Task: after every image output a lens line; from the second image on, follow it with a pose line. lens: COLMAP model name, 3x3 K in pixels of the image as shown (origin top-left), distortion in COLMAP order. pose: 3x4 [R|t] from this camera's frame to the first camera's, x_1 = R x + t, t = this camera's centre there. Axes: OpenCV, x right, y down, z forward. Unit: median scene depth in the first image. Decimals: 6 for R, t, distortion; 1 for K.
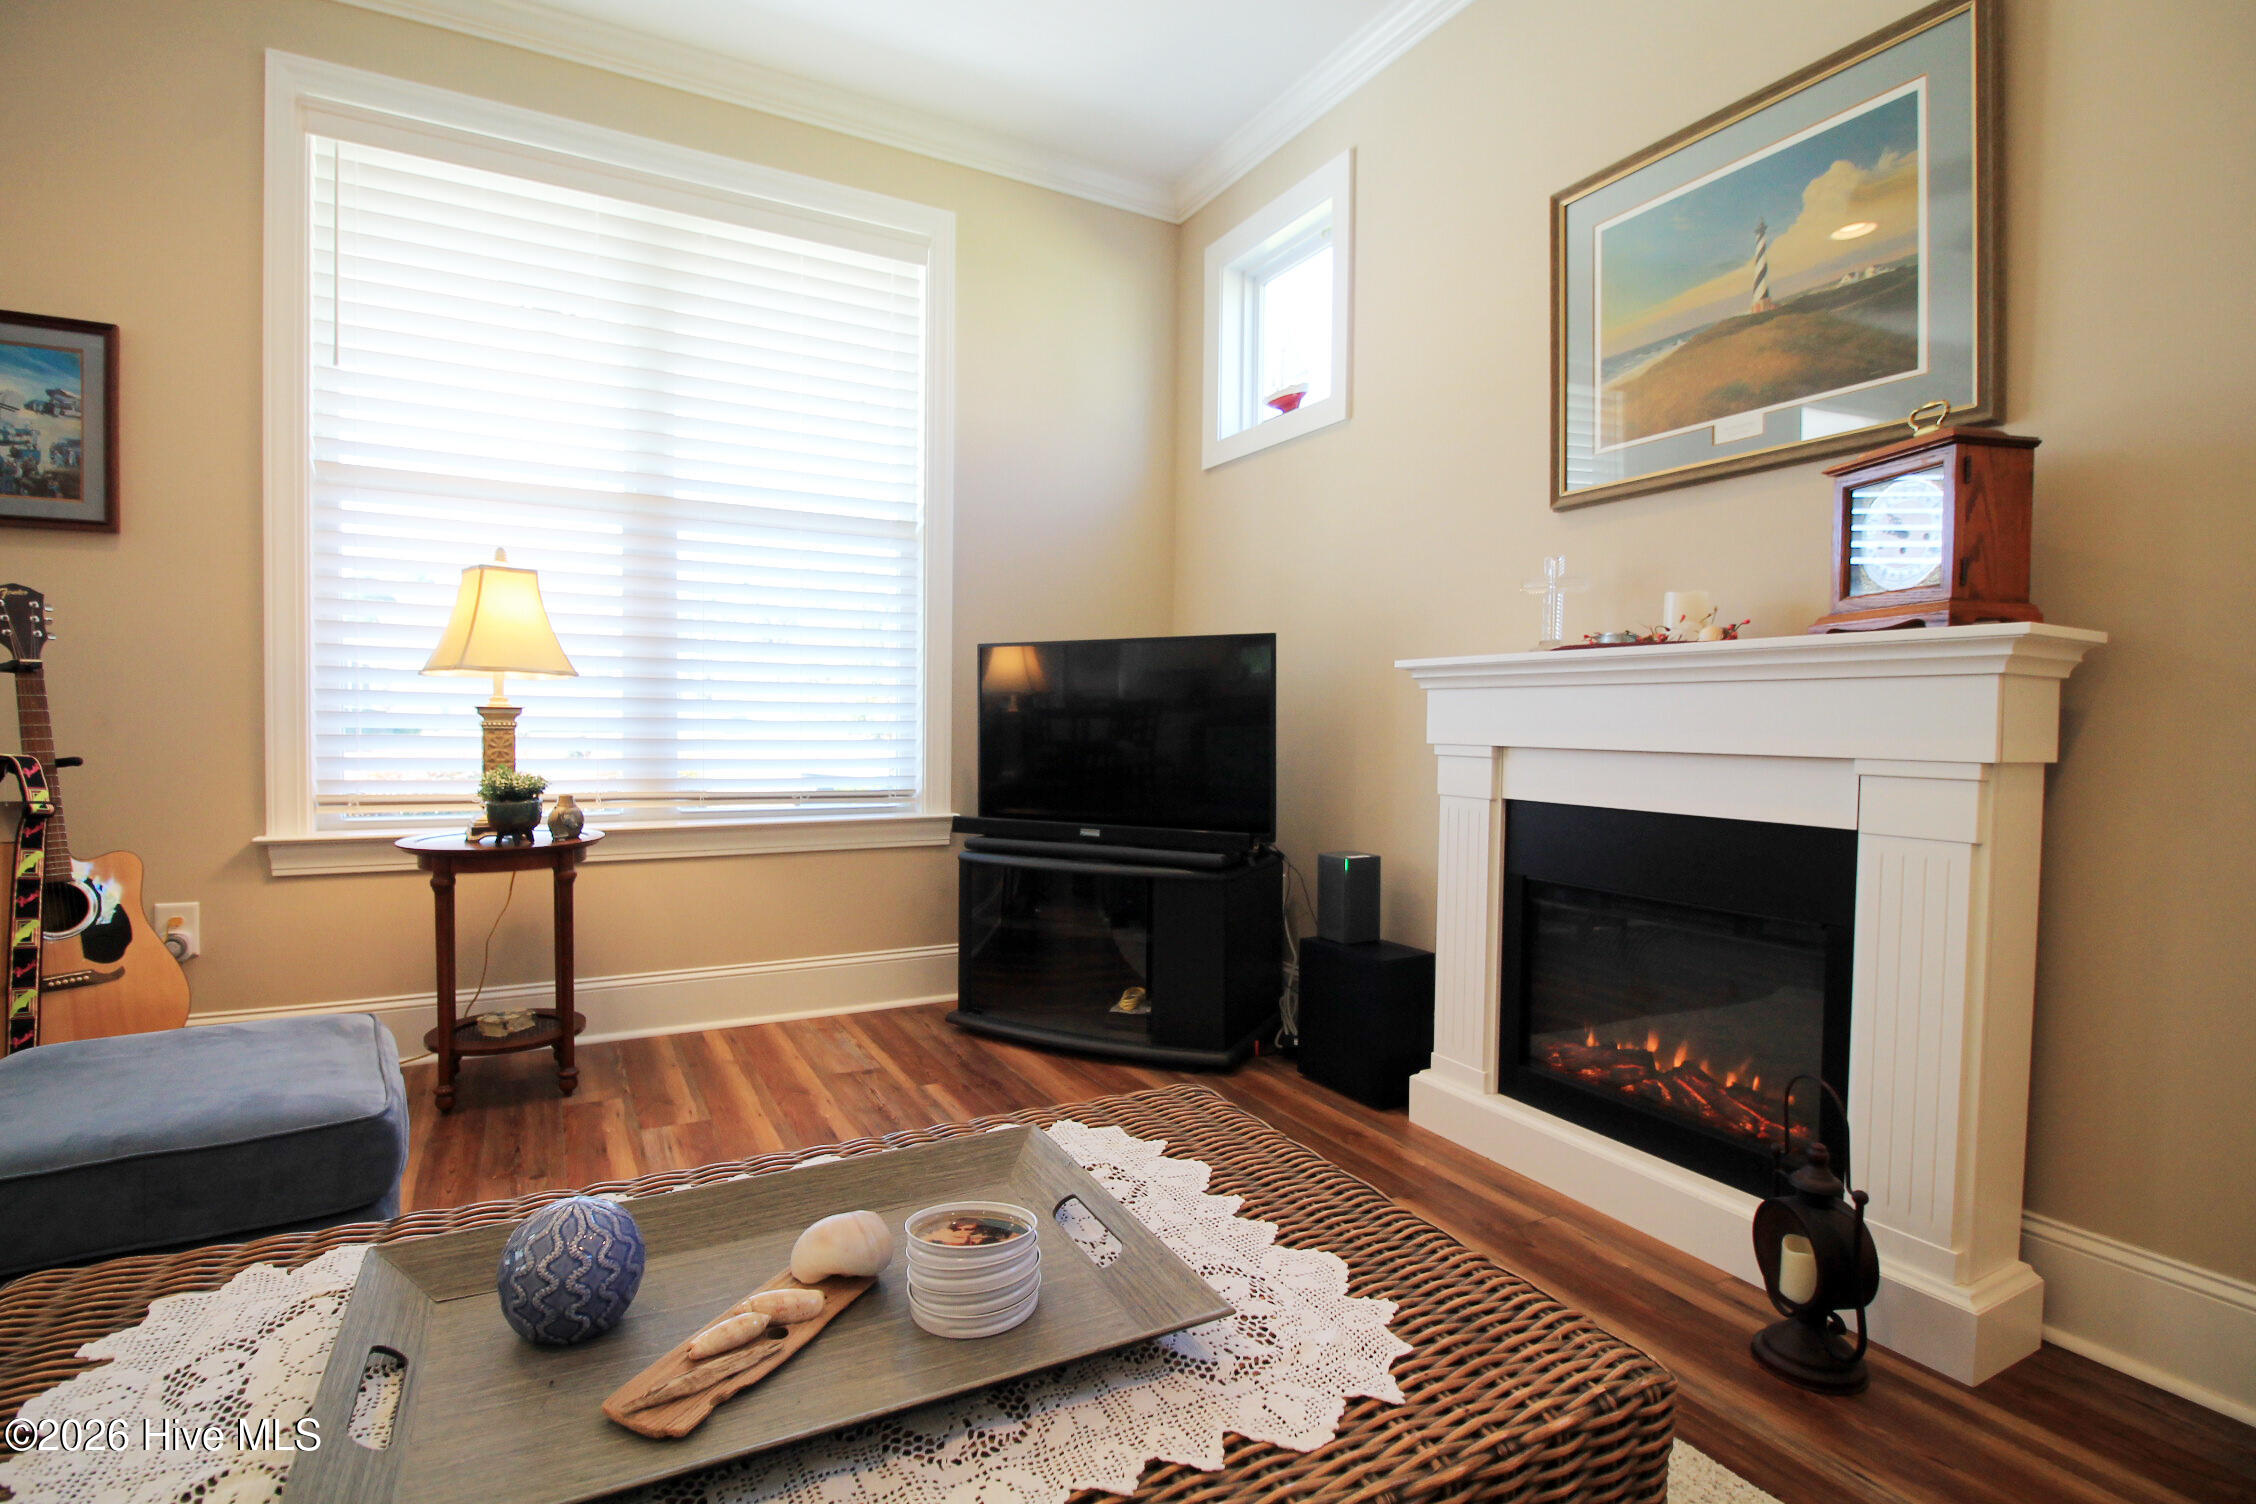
lens RADIAL K [[1074.9, 0, 1125.6], [0, 1074.9, 747.6], [0, 0, 1]] dist [-0.005303, -0.009394]
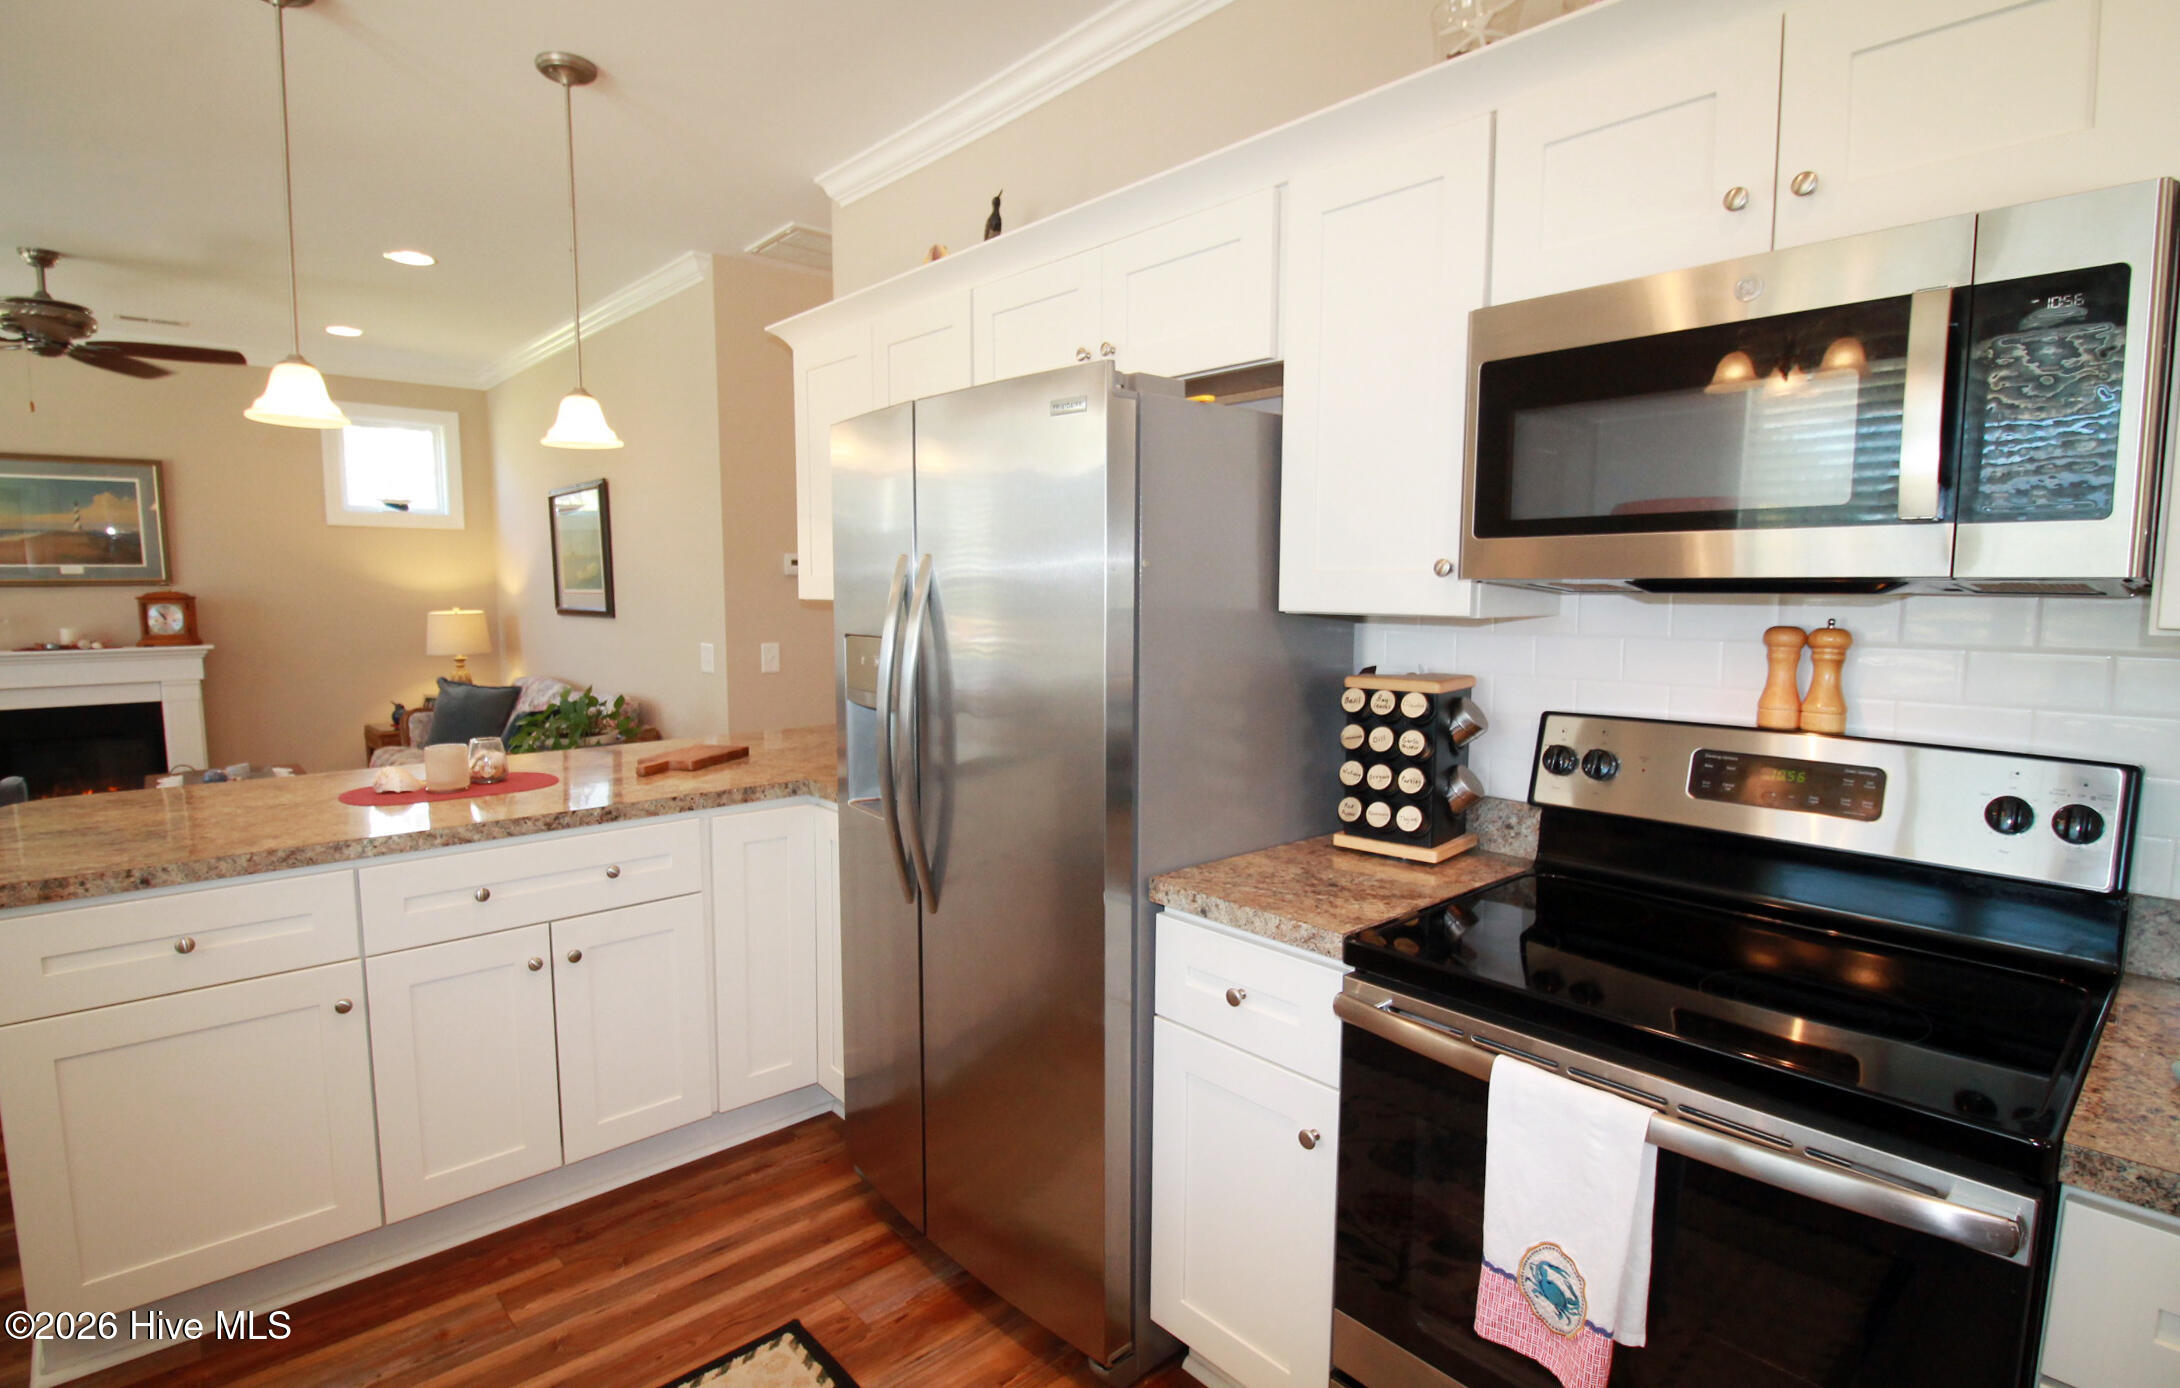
lens RADIAL K [[1086.1, 0, 1077.1], [0, 1086.1, 698.5], [0, 0, 1]] dist [-0.001288, -0.002498]
pose [[-0.221807, -0.118826, 0.967823, -2.600610], [0.023008, 0.991633, 0.127022, -0.237371], [-0.974819, 0.050442, -0.217217, -0.887263]]
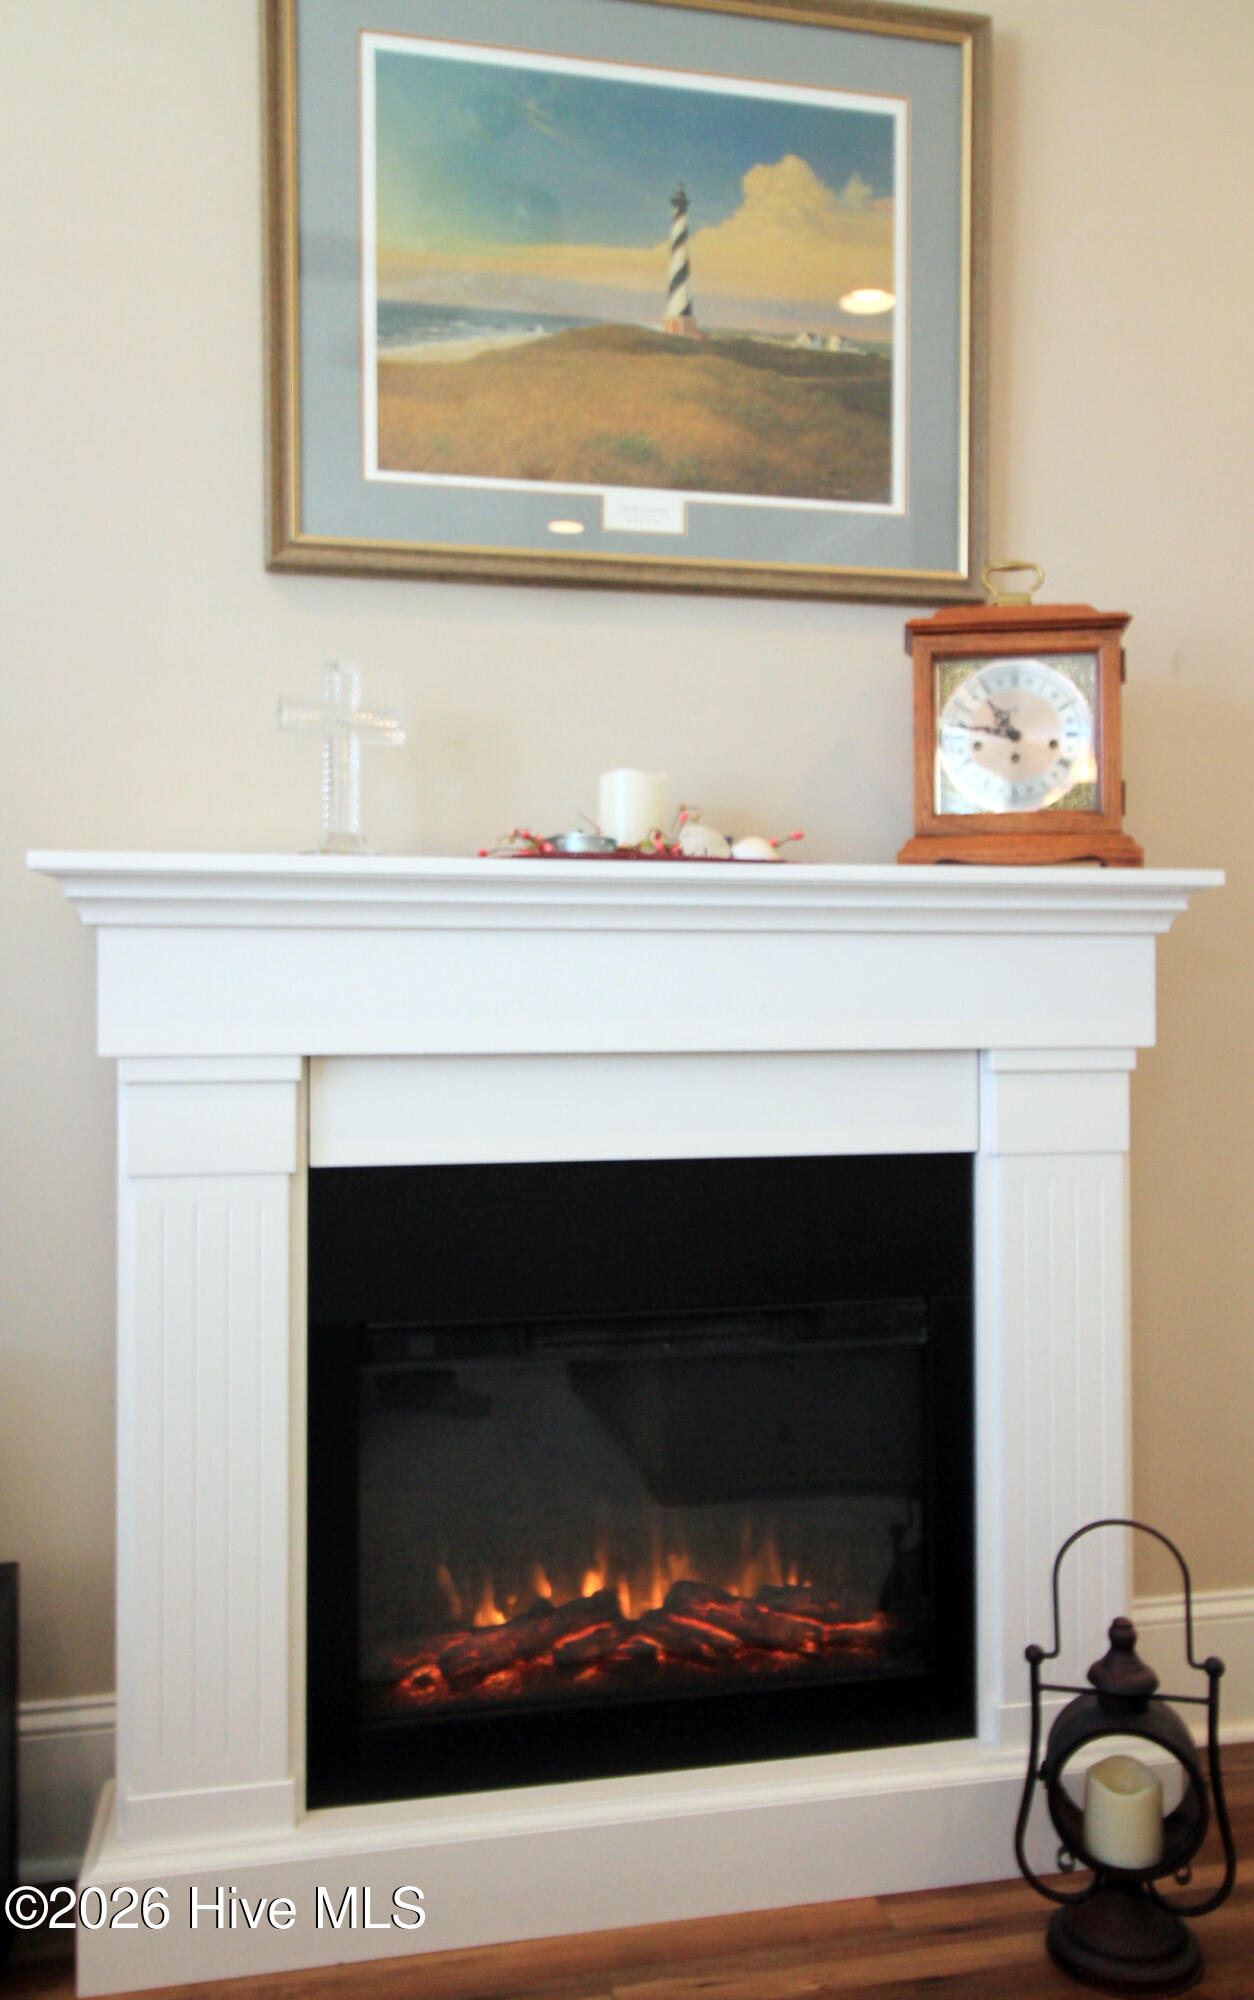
lens RADIAL K [[1650.6, 0, 681.0], [0, 1650.6, 1006.8], [0, 0, 1]] dist [0.000152, 0.005951]
pose [[0.267396, -0.014714, 0.963474, -0.294087], [0.030350, 0.999516, 0.006842, -0.022400], [-0.963109, 0.027411, 0.267713, 0.665947]]
